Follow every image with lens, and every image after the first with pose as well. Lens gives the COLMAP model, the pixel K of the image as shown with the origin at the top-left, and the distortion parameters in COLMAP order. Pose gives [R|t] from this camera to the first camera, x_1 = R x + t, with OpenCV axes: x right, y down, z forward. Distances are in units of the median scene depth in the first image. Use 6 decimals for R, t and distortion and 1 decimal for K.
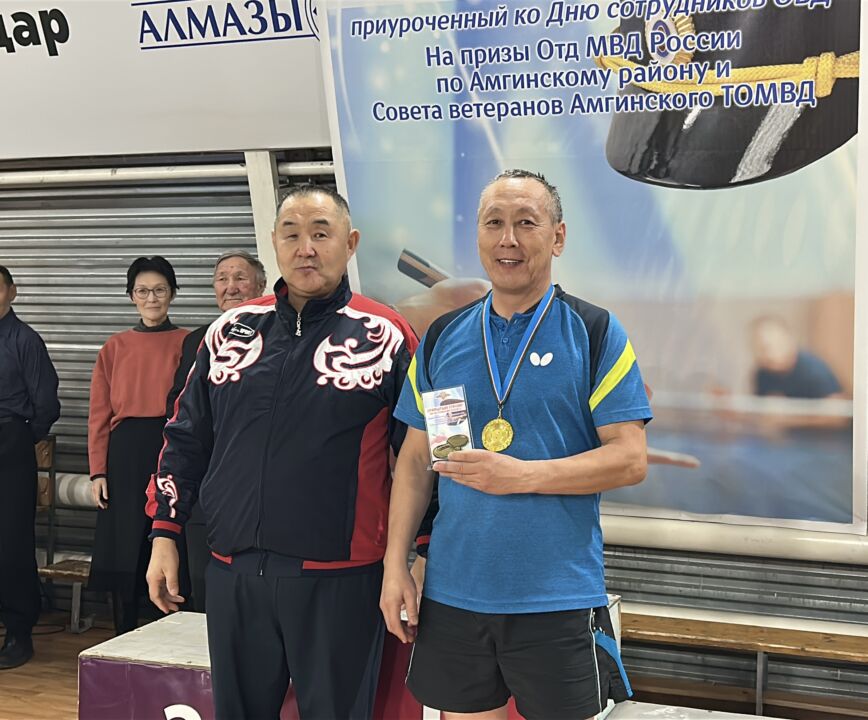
lens RADIAL K [[1203.8, 0, 469.4], [0, 1203.8, 365.5], [0, 0, 1]] dist [0.125667, -0.320079]
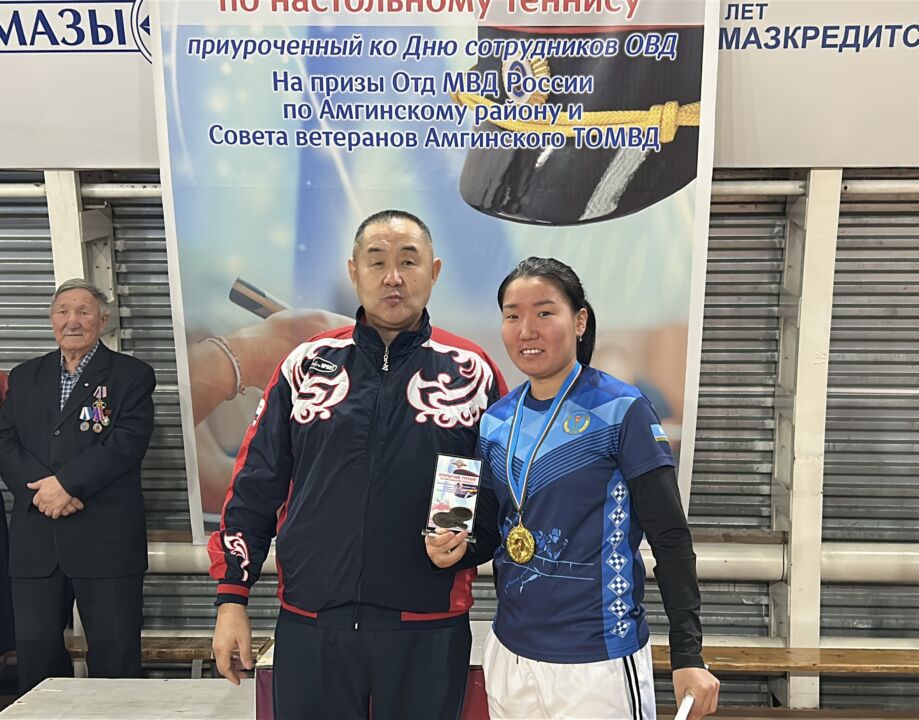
lens RADIAL K [[1181.7, 0, 459.5], [0, 1181.7, 360.0], [0, 0, 1]] dist [0.136949, -0.356343]
pose [[0.954272, -0.007784, 0.298839, -0.187574], [0.016874, 0.999470, -0.027850, -0.002976], [-0.298464, 0.031620, 0.953897, 0.056089]]
